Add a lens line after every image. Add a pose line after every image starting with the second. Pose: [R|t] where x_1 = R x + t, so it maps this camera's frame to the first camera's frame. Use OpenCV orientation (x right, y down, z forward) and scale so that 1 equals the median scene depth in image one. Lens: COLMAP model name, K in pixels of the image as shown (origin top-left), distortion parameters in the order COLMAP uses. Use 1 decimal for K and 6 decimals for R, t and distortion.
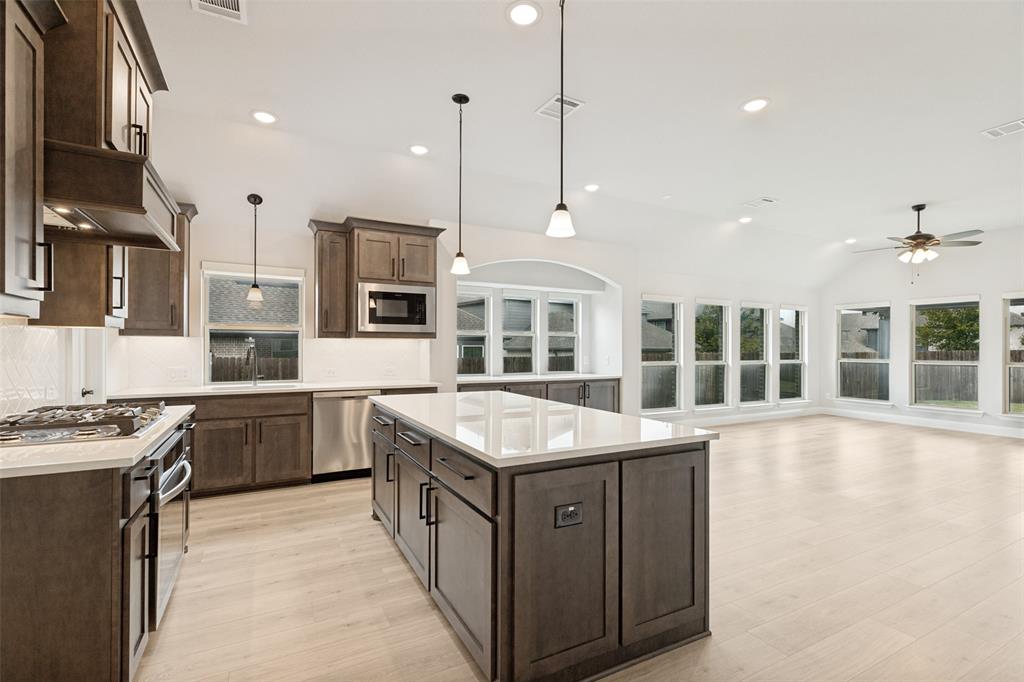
lens RADIAL K [[468.3, 0, 498.2], [0, 468.3, 345.0], [0, 0, 1]] dist [0.004999, 0.001538]
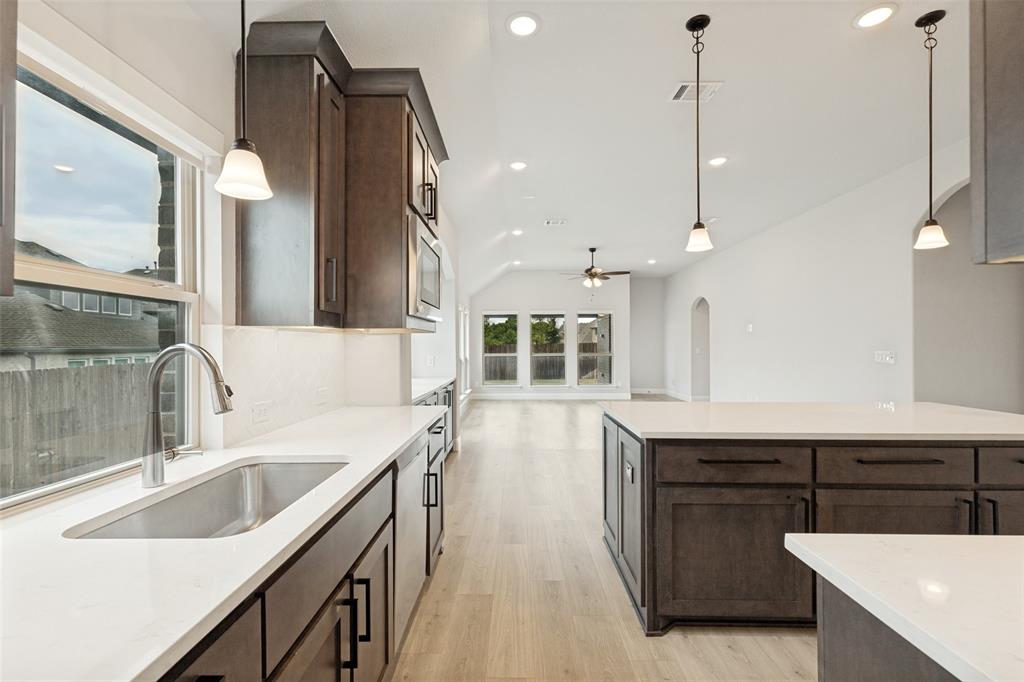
lens RADIAL K [[468.3, 0, 512.7], [0, 468.3, 345.9], [0, 0, 1]] dist [0.004999, 0.001538]
pose [[0.473192, -0.004741, 0.880947, -0.490863], [-0.005033, 0.999955, 0.008085, -0.001221], [-0.880945, -0.008260, 0.473147, 0.493269]]
